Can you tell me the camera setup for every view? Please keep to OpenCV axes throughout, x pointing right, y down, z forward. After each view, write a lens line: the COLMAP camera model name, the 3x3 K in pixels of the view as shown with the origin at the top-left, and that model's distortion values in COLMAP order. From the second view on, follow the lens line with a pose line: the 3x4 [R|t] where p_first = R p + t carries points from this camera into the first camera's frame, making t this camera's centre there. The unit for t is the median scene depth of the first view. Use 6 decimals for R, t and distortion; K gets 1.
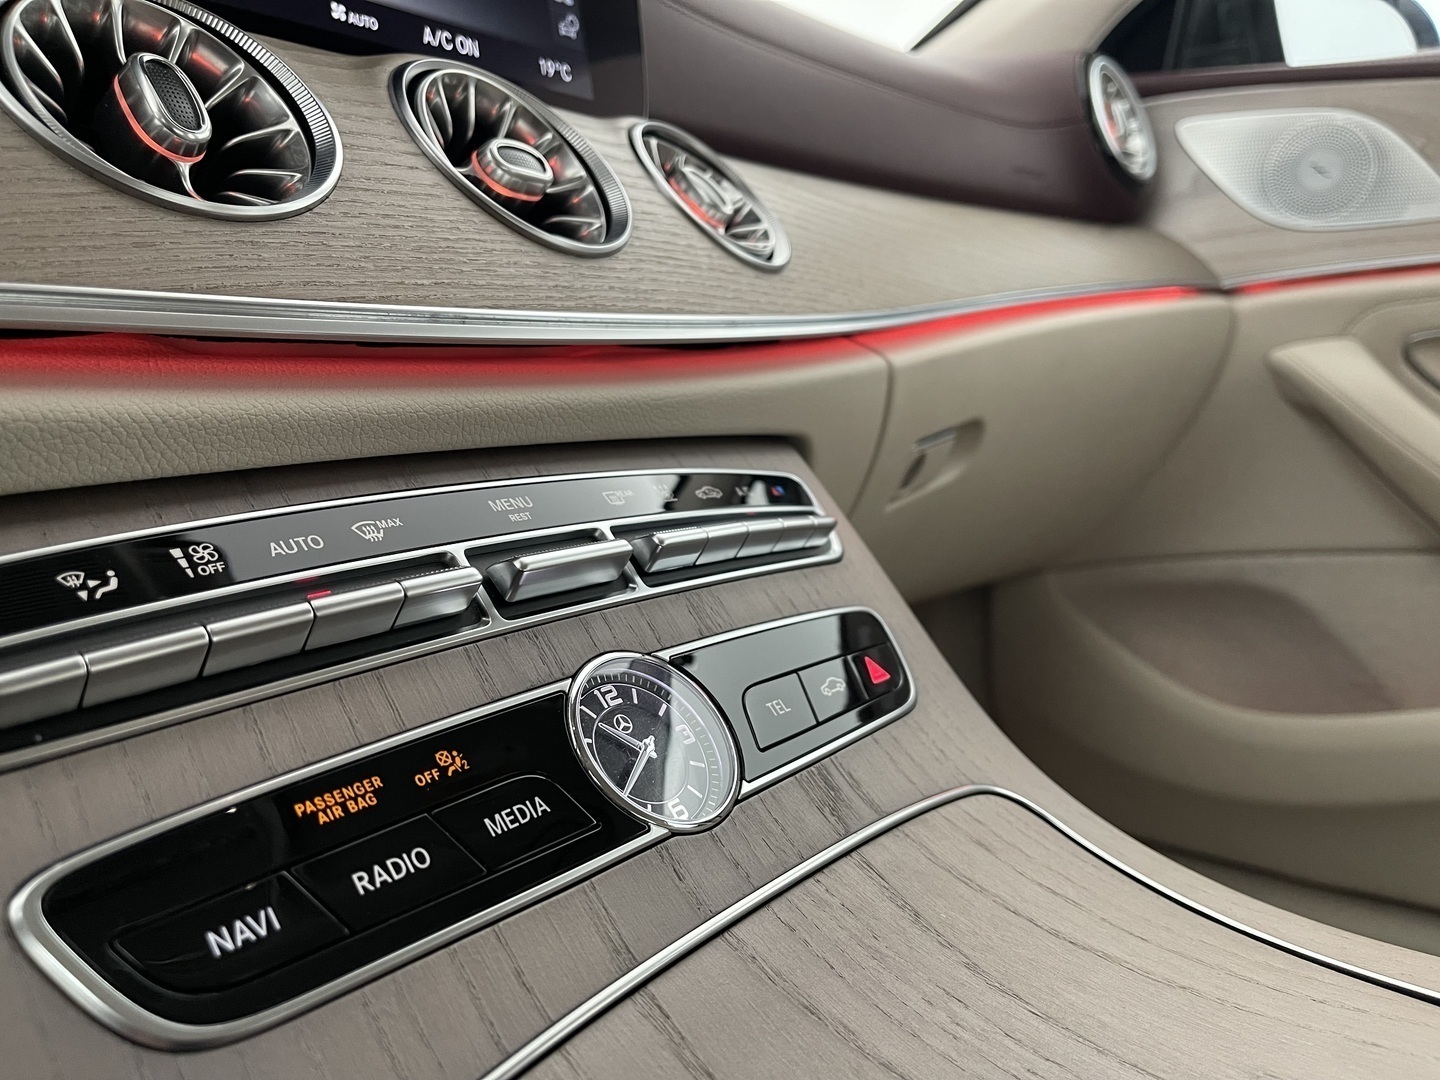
lens RADIAL K [[1147.1, 0, 708.7], [0, 1147.1, 537.9], [0, 0, 1]] dist [0.039582, -0.104037]
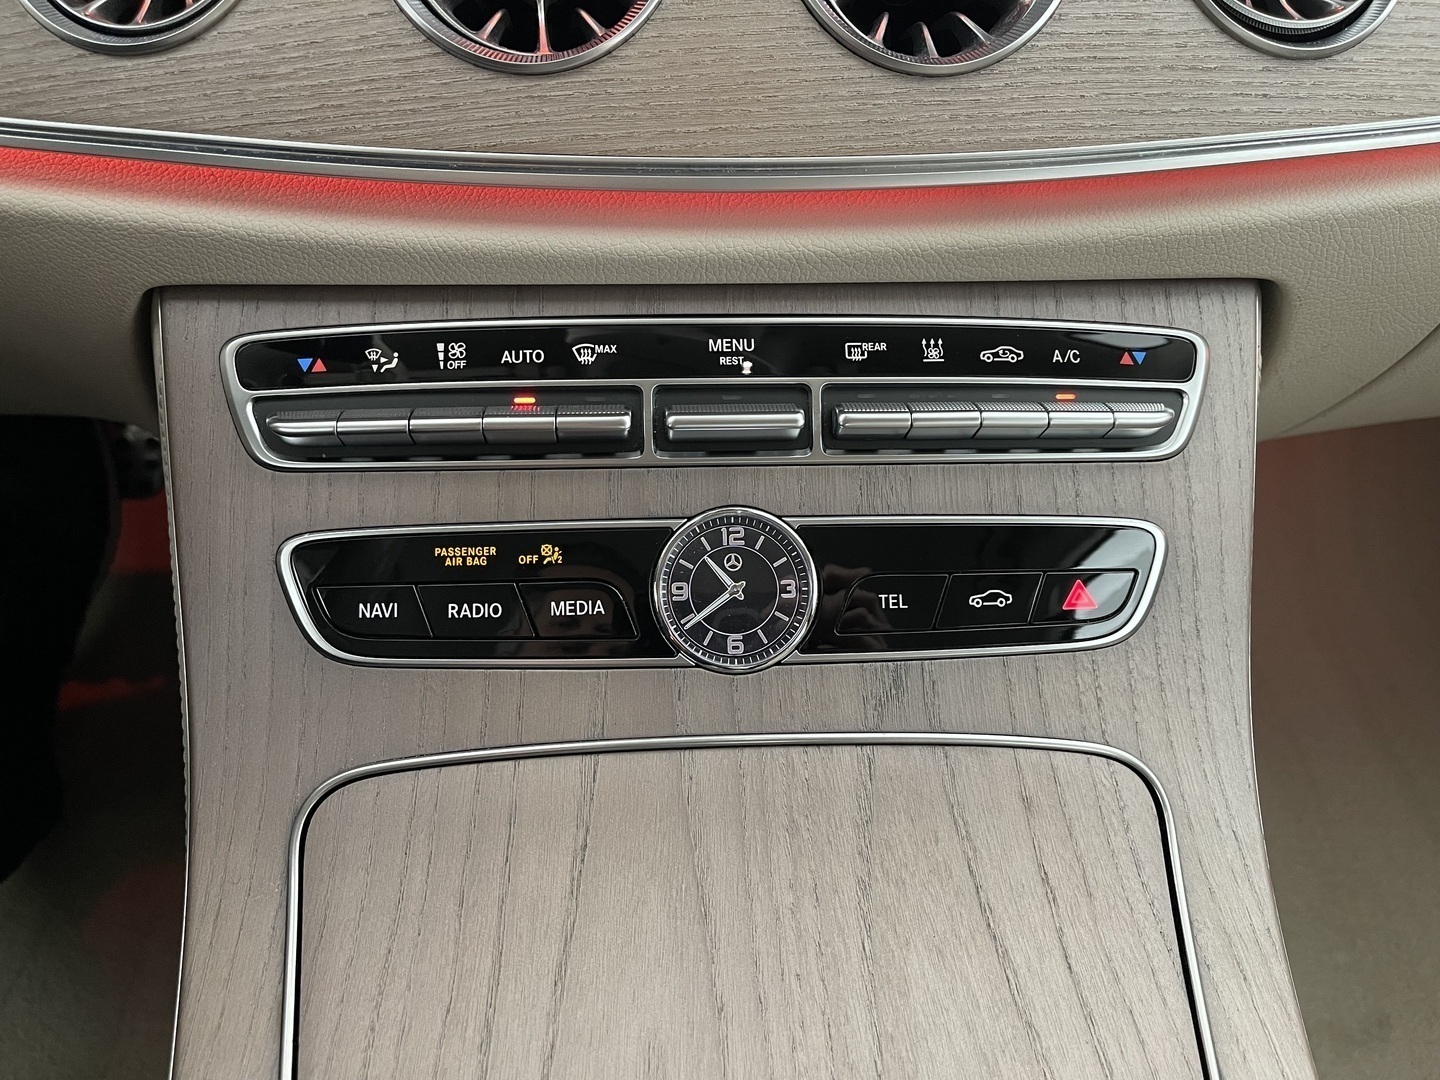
lens RADIAL K [[1147.1, 0, 712.9], [0, 1147.1, 545.9], [0, 0, 1]] dist [0.039582, -0.104037]
pose [[0.656190, 0.488936, -0.574766, 0.724138], [-0.125729, 0.821882, 0.555610, -0.632234], [0.744048, -0.292321, 0.600784, 0.306660]]
